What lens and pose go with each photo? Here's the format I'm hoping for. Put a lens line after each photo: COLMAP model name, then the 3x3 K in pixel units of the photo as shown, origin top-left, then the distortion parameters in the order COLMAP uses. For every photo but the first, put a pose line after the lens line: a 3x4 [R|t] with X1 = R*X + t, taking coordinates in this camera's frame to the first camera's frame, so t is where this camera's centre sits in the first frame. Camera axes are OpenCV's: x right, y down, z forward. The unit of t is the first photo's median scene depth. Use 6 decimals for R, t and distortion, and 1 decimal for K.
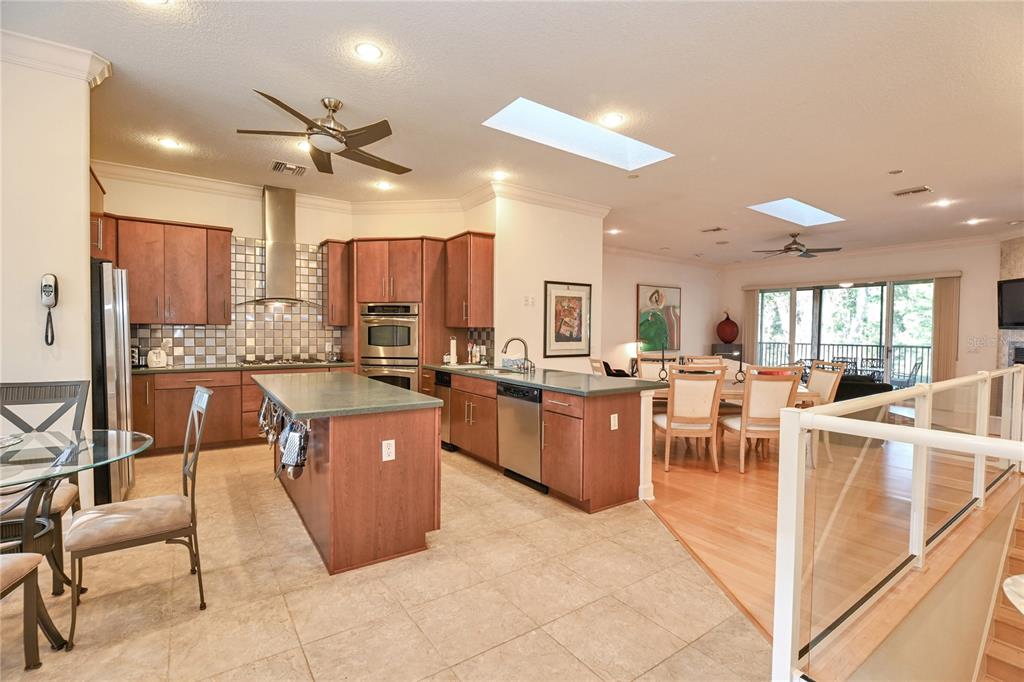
lens RADIAL K [[464.2, 0, 502.4], [0, 464.2, 334.3], [0, 0, 1]] dist [-0.009805, -0.002413]
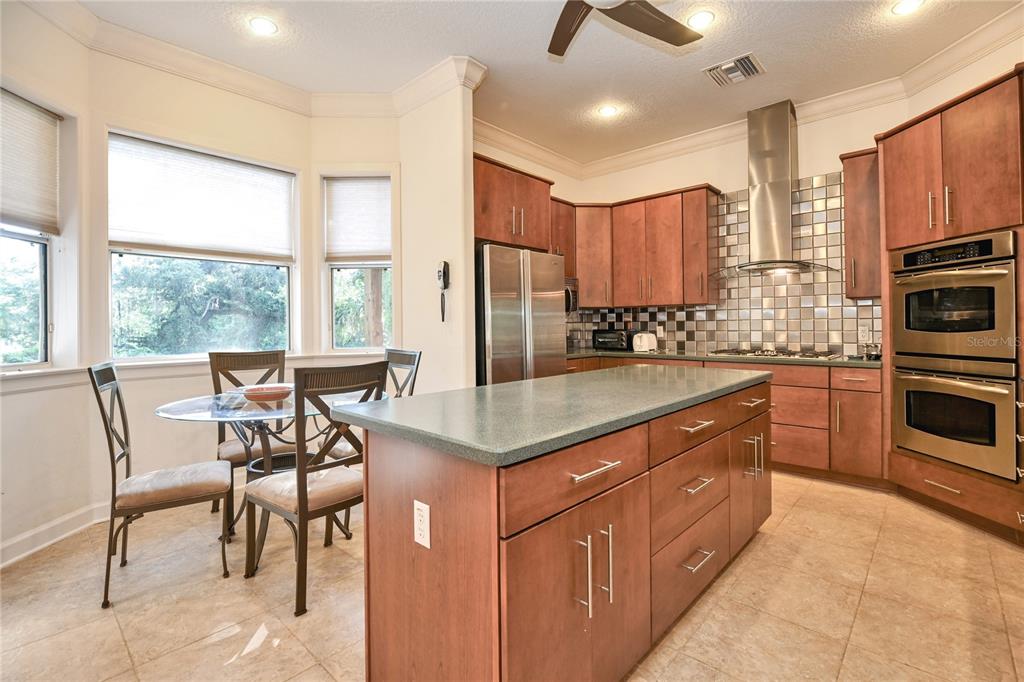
lens RADIAL K [[464.2, 0, 513.2], [0, 464.2, 323.8], [0, 0, 1]] dist [-0.009805, -0.002413]
pose [[0.225671, -0.012468, -0.974124, 0.130833], [0.002291, 0.999922, -0.012268, 0.026009], [0.974201, 0.000537, 0.225682, 0.526346]]
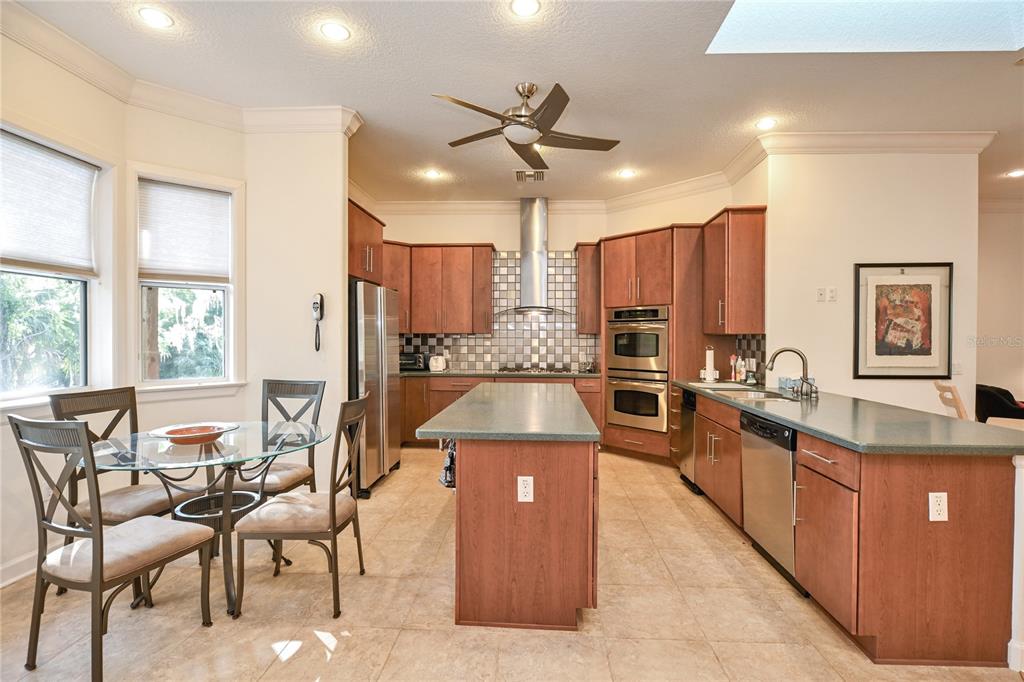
lens RADIAL K [[464.2, 0, 517.1], [0, 464.2, 339.1], [0, 0, 1]] dist [-0.009805, -0.002413]
pose [[0.795774, -0.002742, -0.605588, 0.120240], [-0.002518, 0.999966, -0.007836, 0.000186], [0.605589, 0.007760, 0.795740, 0.194611]]
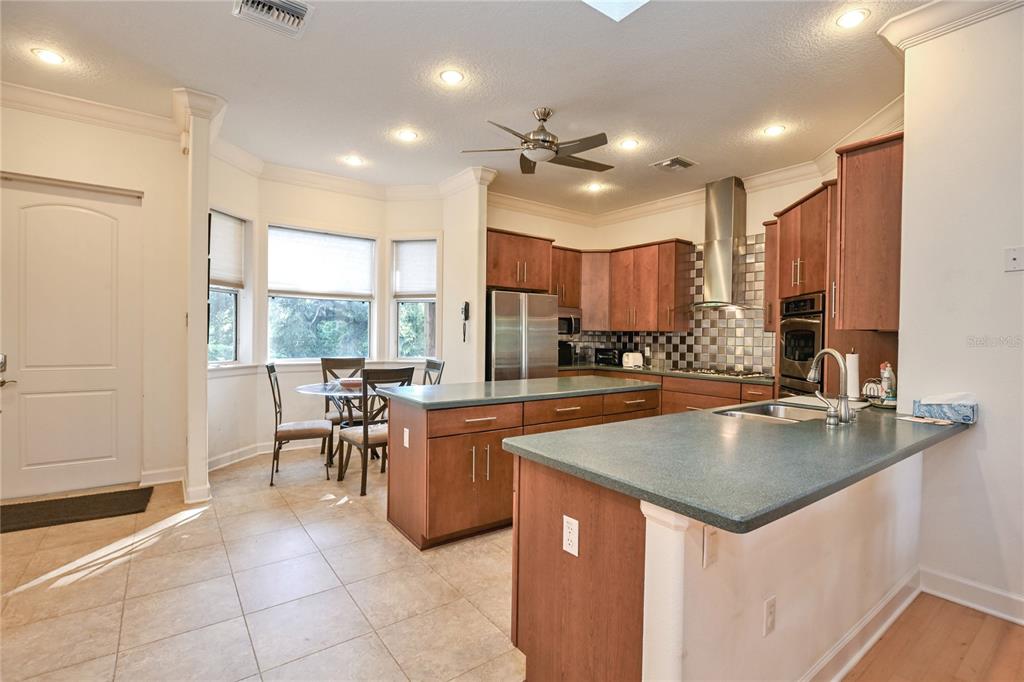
lens RADIAL K [[464.2, 0, 518.4], [0, 464.2, 339.9], [0, 0, 1]] dist [-0.009805, -0.002413]
pose [[0.054824, 0.005109, -0.998483, 0.469521], [-0.023797, 0.999710, 0.003808, 0.002625], [0.998212, 0.023552, 0.054930, 0.642992]]
